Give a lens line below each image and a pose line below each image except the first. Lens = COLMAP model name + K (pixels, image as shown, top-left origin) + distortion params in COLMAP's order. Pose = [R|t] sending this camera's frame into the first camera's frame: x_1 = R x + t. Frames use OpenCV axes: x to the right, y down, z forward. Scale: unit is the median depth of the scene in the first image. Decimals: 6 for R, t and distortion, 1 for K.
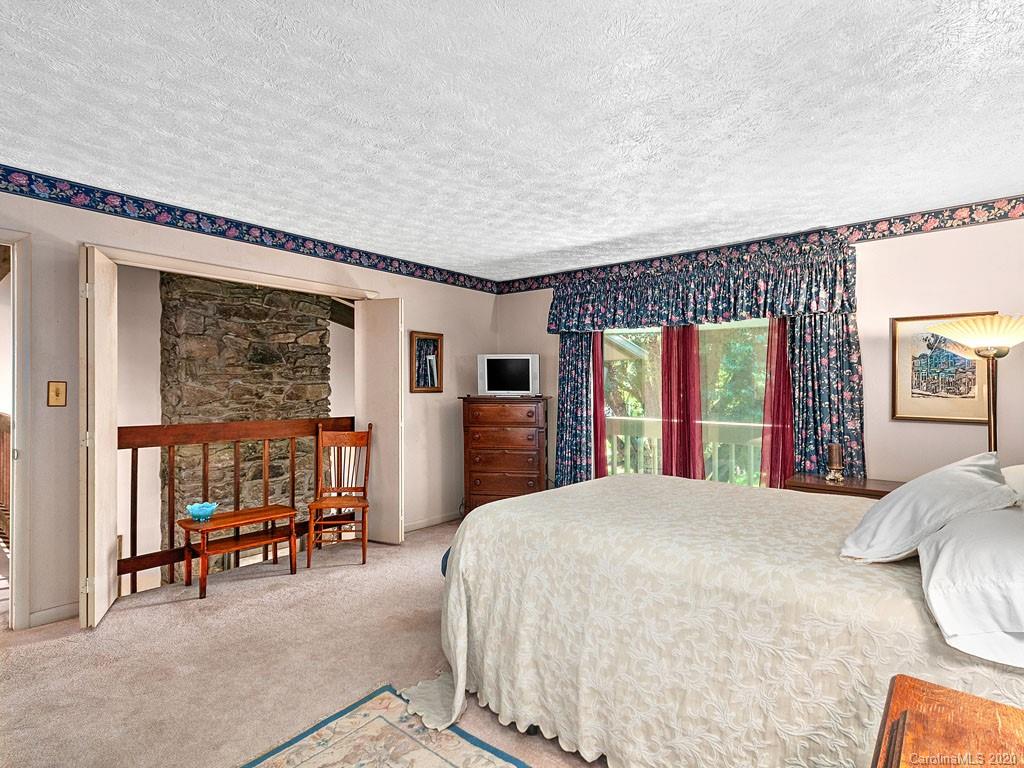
lens RADIAL K [[516.0, 0, 515.1], [0, 516.0, 387.6], [0, 0, 1]] dist [0.002819, 0.000234]
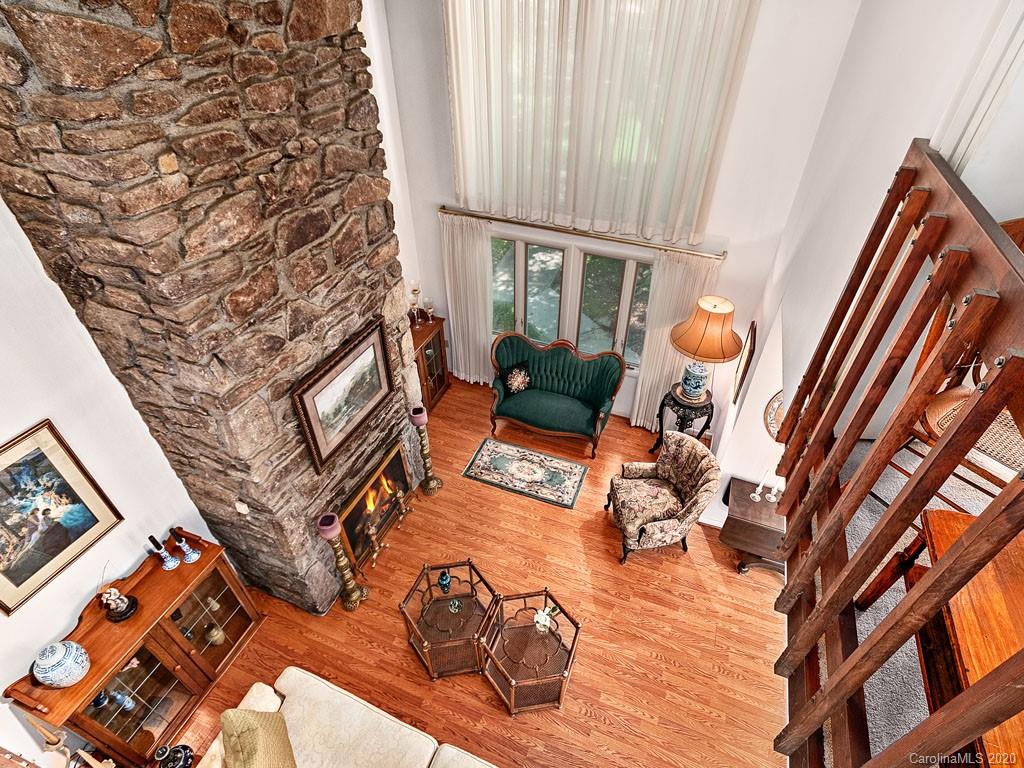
lens RADIAL K [[516.0, 0, 515.1], [0, 516.0, 387.6], [0, 0, 1]] dist [0.002819, 0.000234]
pose [[0.946338, -0.203118, 0.251371, -0.460533], [-0.002354, 0.773456, 0.633846, -0.023303], [-0.323170, -0.600425, 0.731472, 0.528130]]
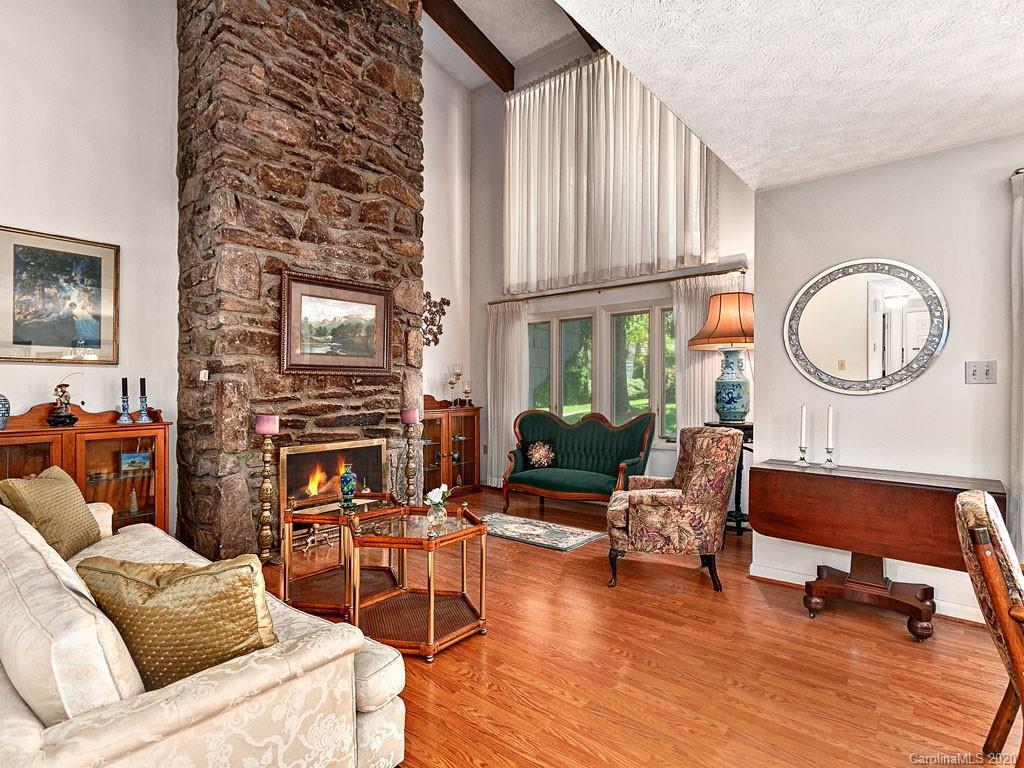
lens RADIAL K [[526.2, 0, 478.6], [0, 526.2, 383.8], [0, 0, 1]] dist [0.001982, 0.000398]
pose [[0.999498, 0.002599, -0.031590, -0.297497], [-0.002598, 0.999997, 0.000082, 0.429561], [0.031590, 0.000000, 0.999501, 0.366993]]
